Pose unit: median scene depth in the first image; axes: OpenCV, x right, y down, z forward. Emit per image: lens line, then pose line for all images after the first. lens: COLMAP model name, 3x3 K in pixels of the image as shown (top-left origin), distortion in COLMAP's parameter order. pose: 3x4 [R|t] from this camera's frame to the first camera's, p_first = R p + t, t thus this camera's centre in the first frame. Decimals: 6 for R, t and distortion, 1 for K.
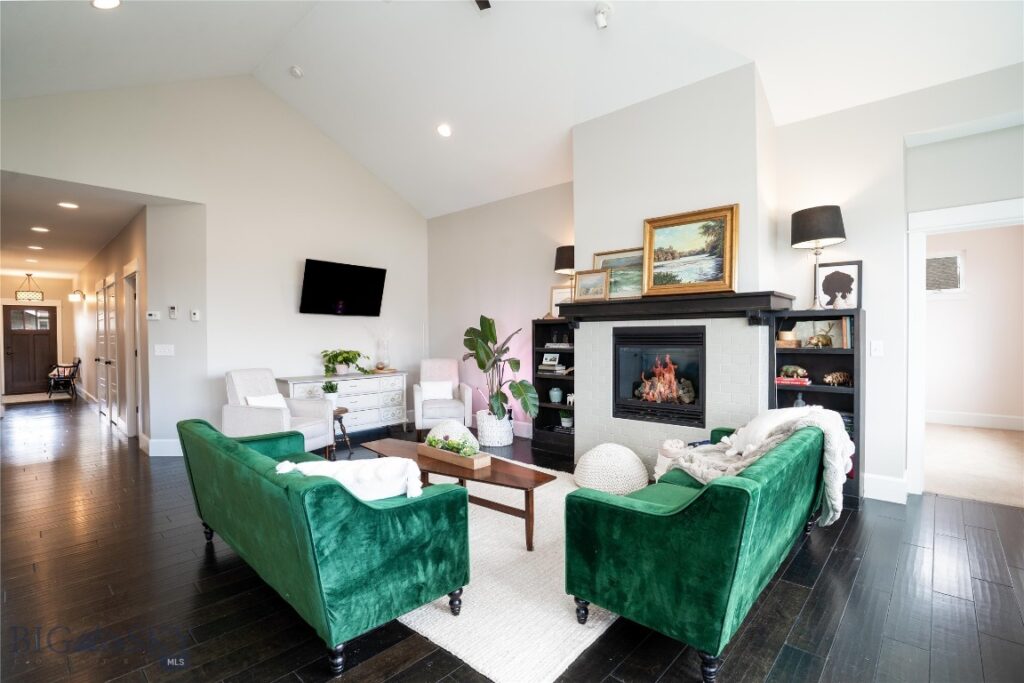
lens RADIAL K [[490.7, 0, 512.0], [0, 490.7, 341.5], [0, 0, 1]] dist [-0.040797, 0.000097]
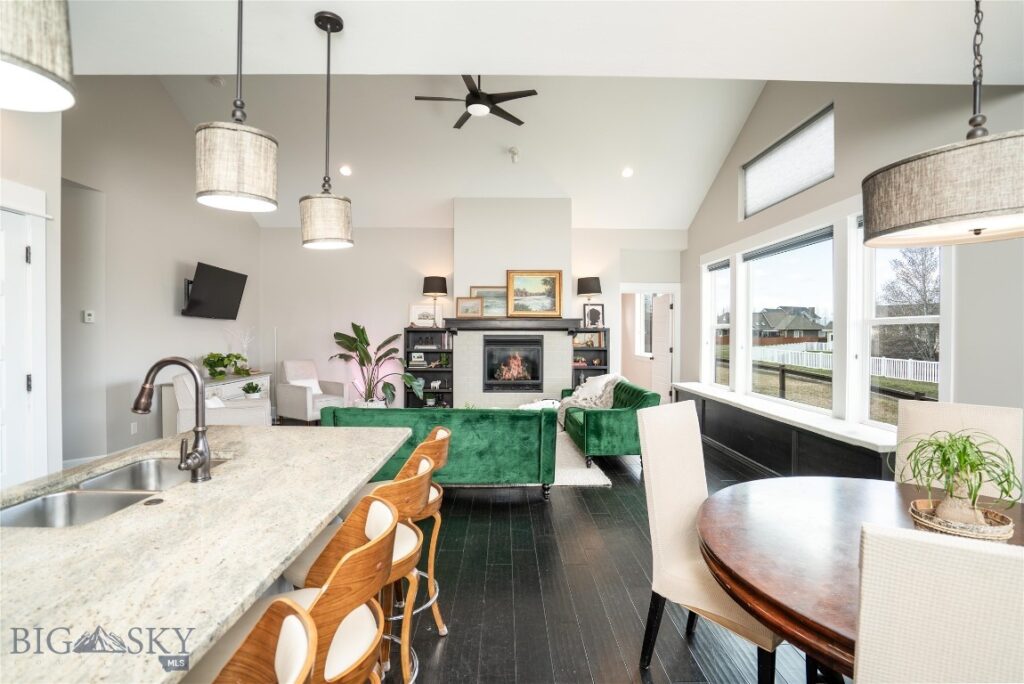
lens RADIAL K [[490.7, 0, 512.0], [0, 490.7, 342.0], [0, 0, 1]] dist [-0.040797, 0.000097]
pose [[0.720915, -0.002046, 0.693021, -0.904867], [0.002215, 0.999997, 0.000647, -0.007672], [-0.693020, 0.001069, 0.720917, -0.217197]]
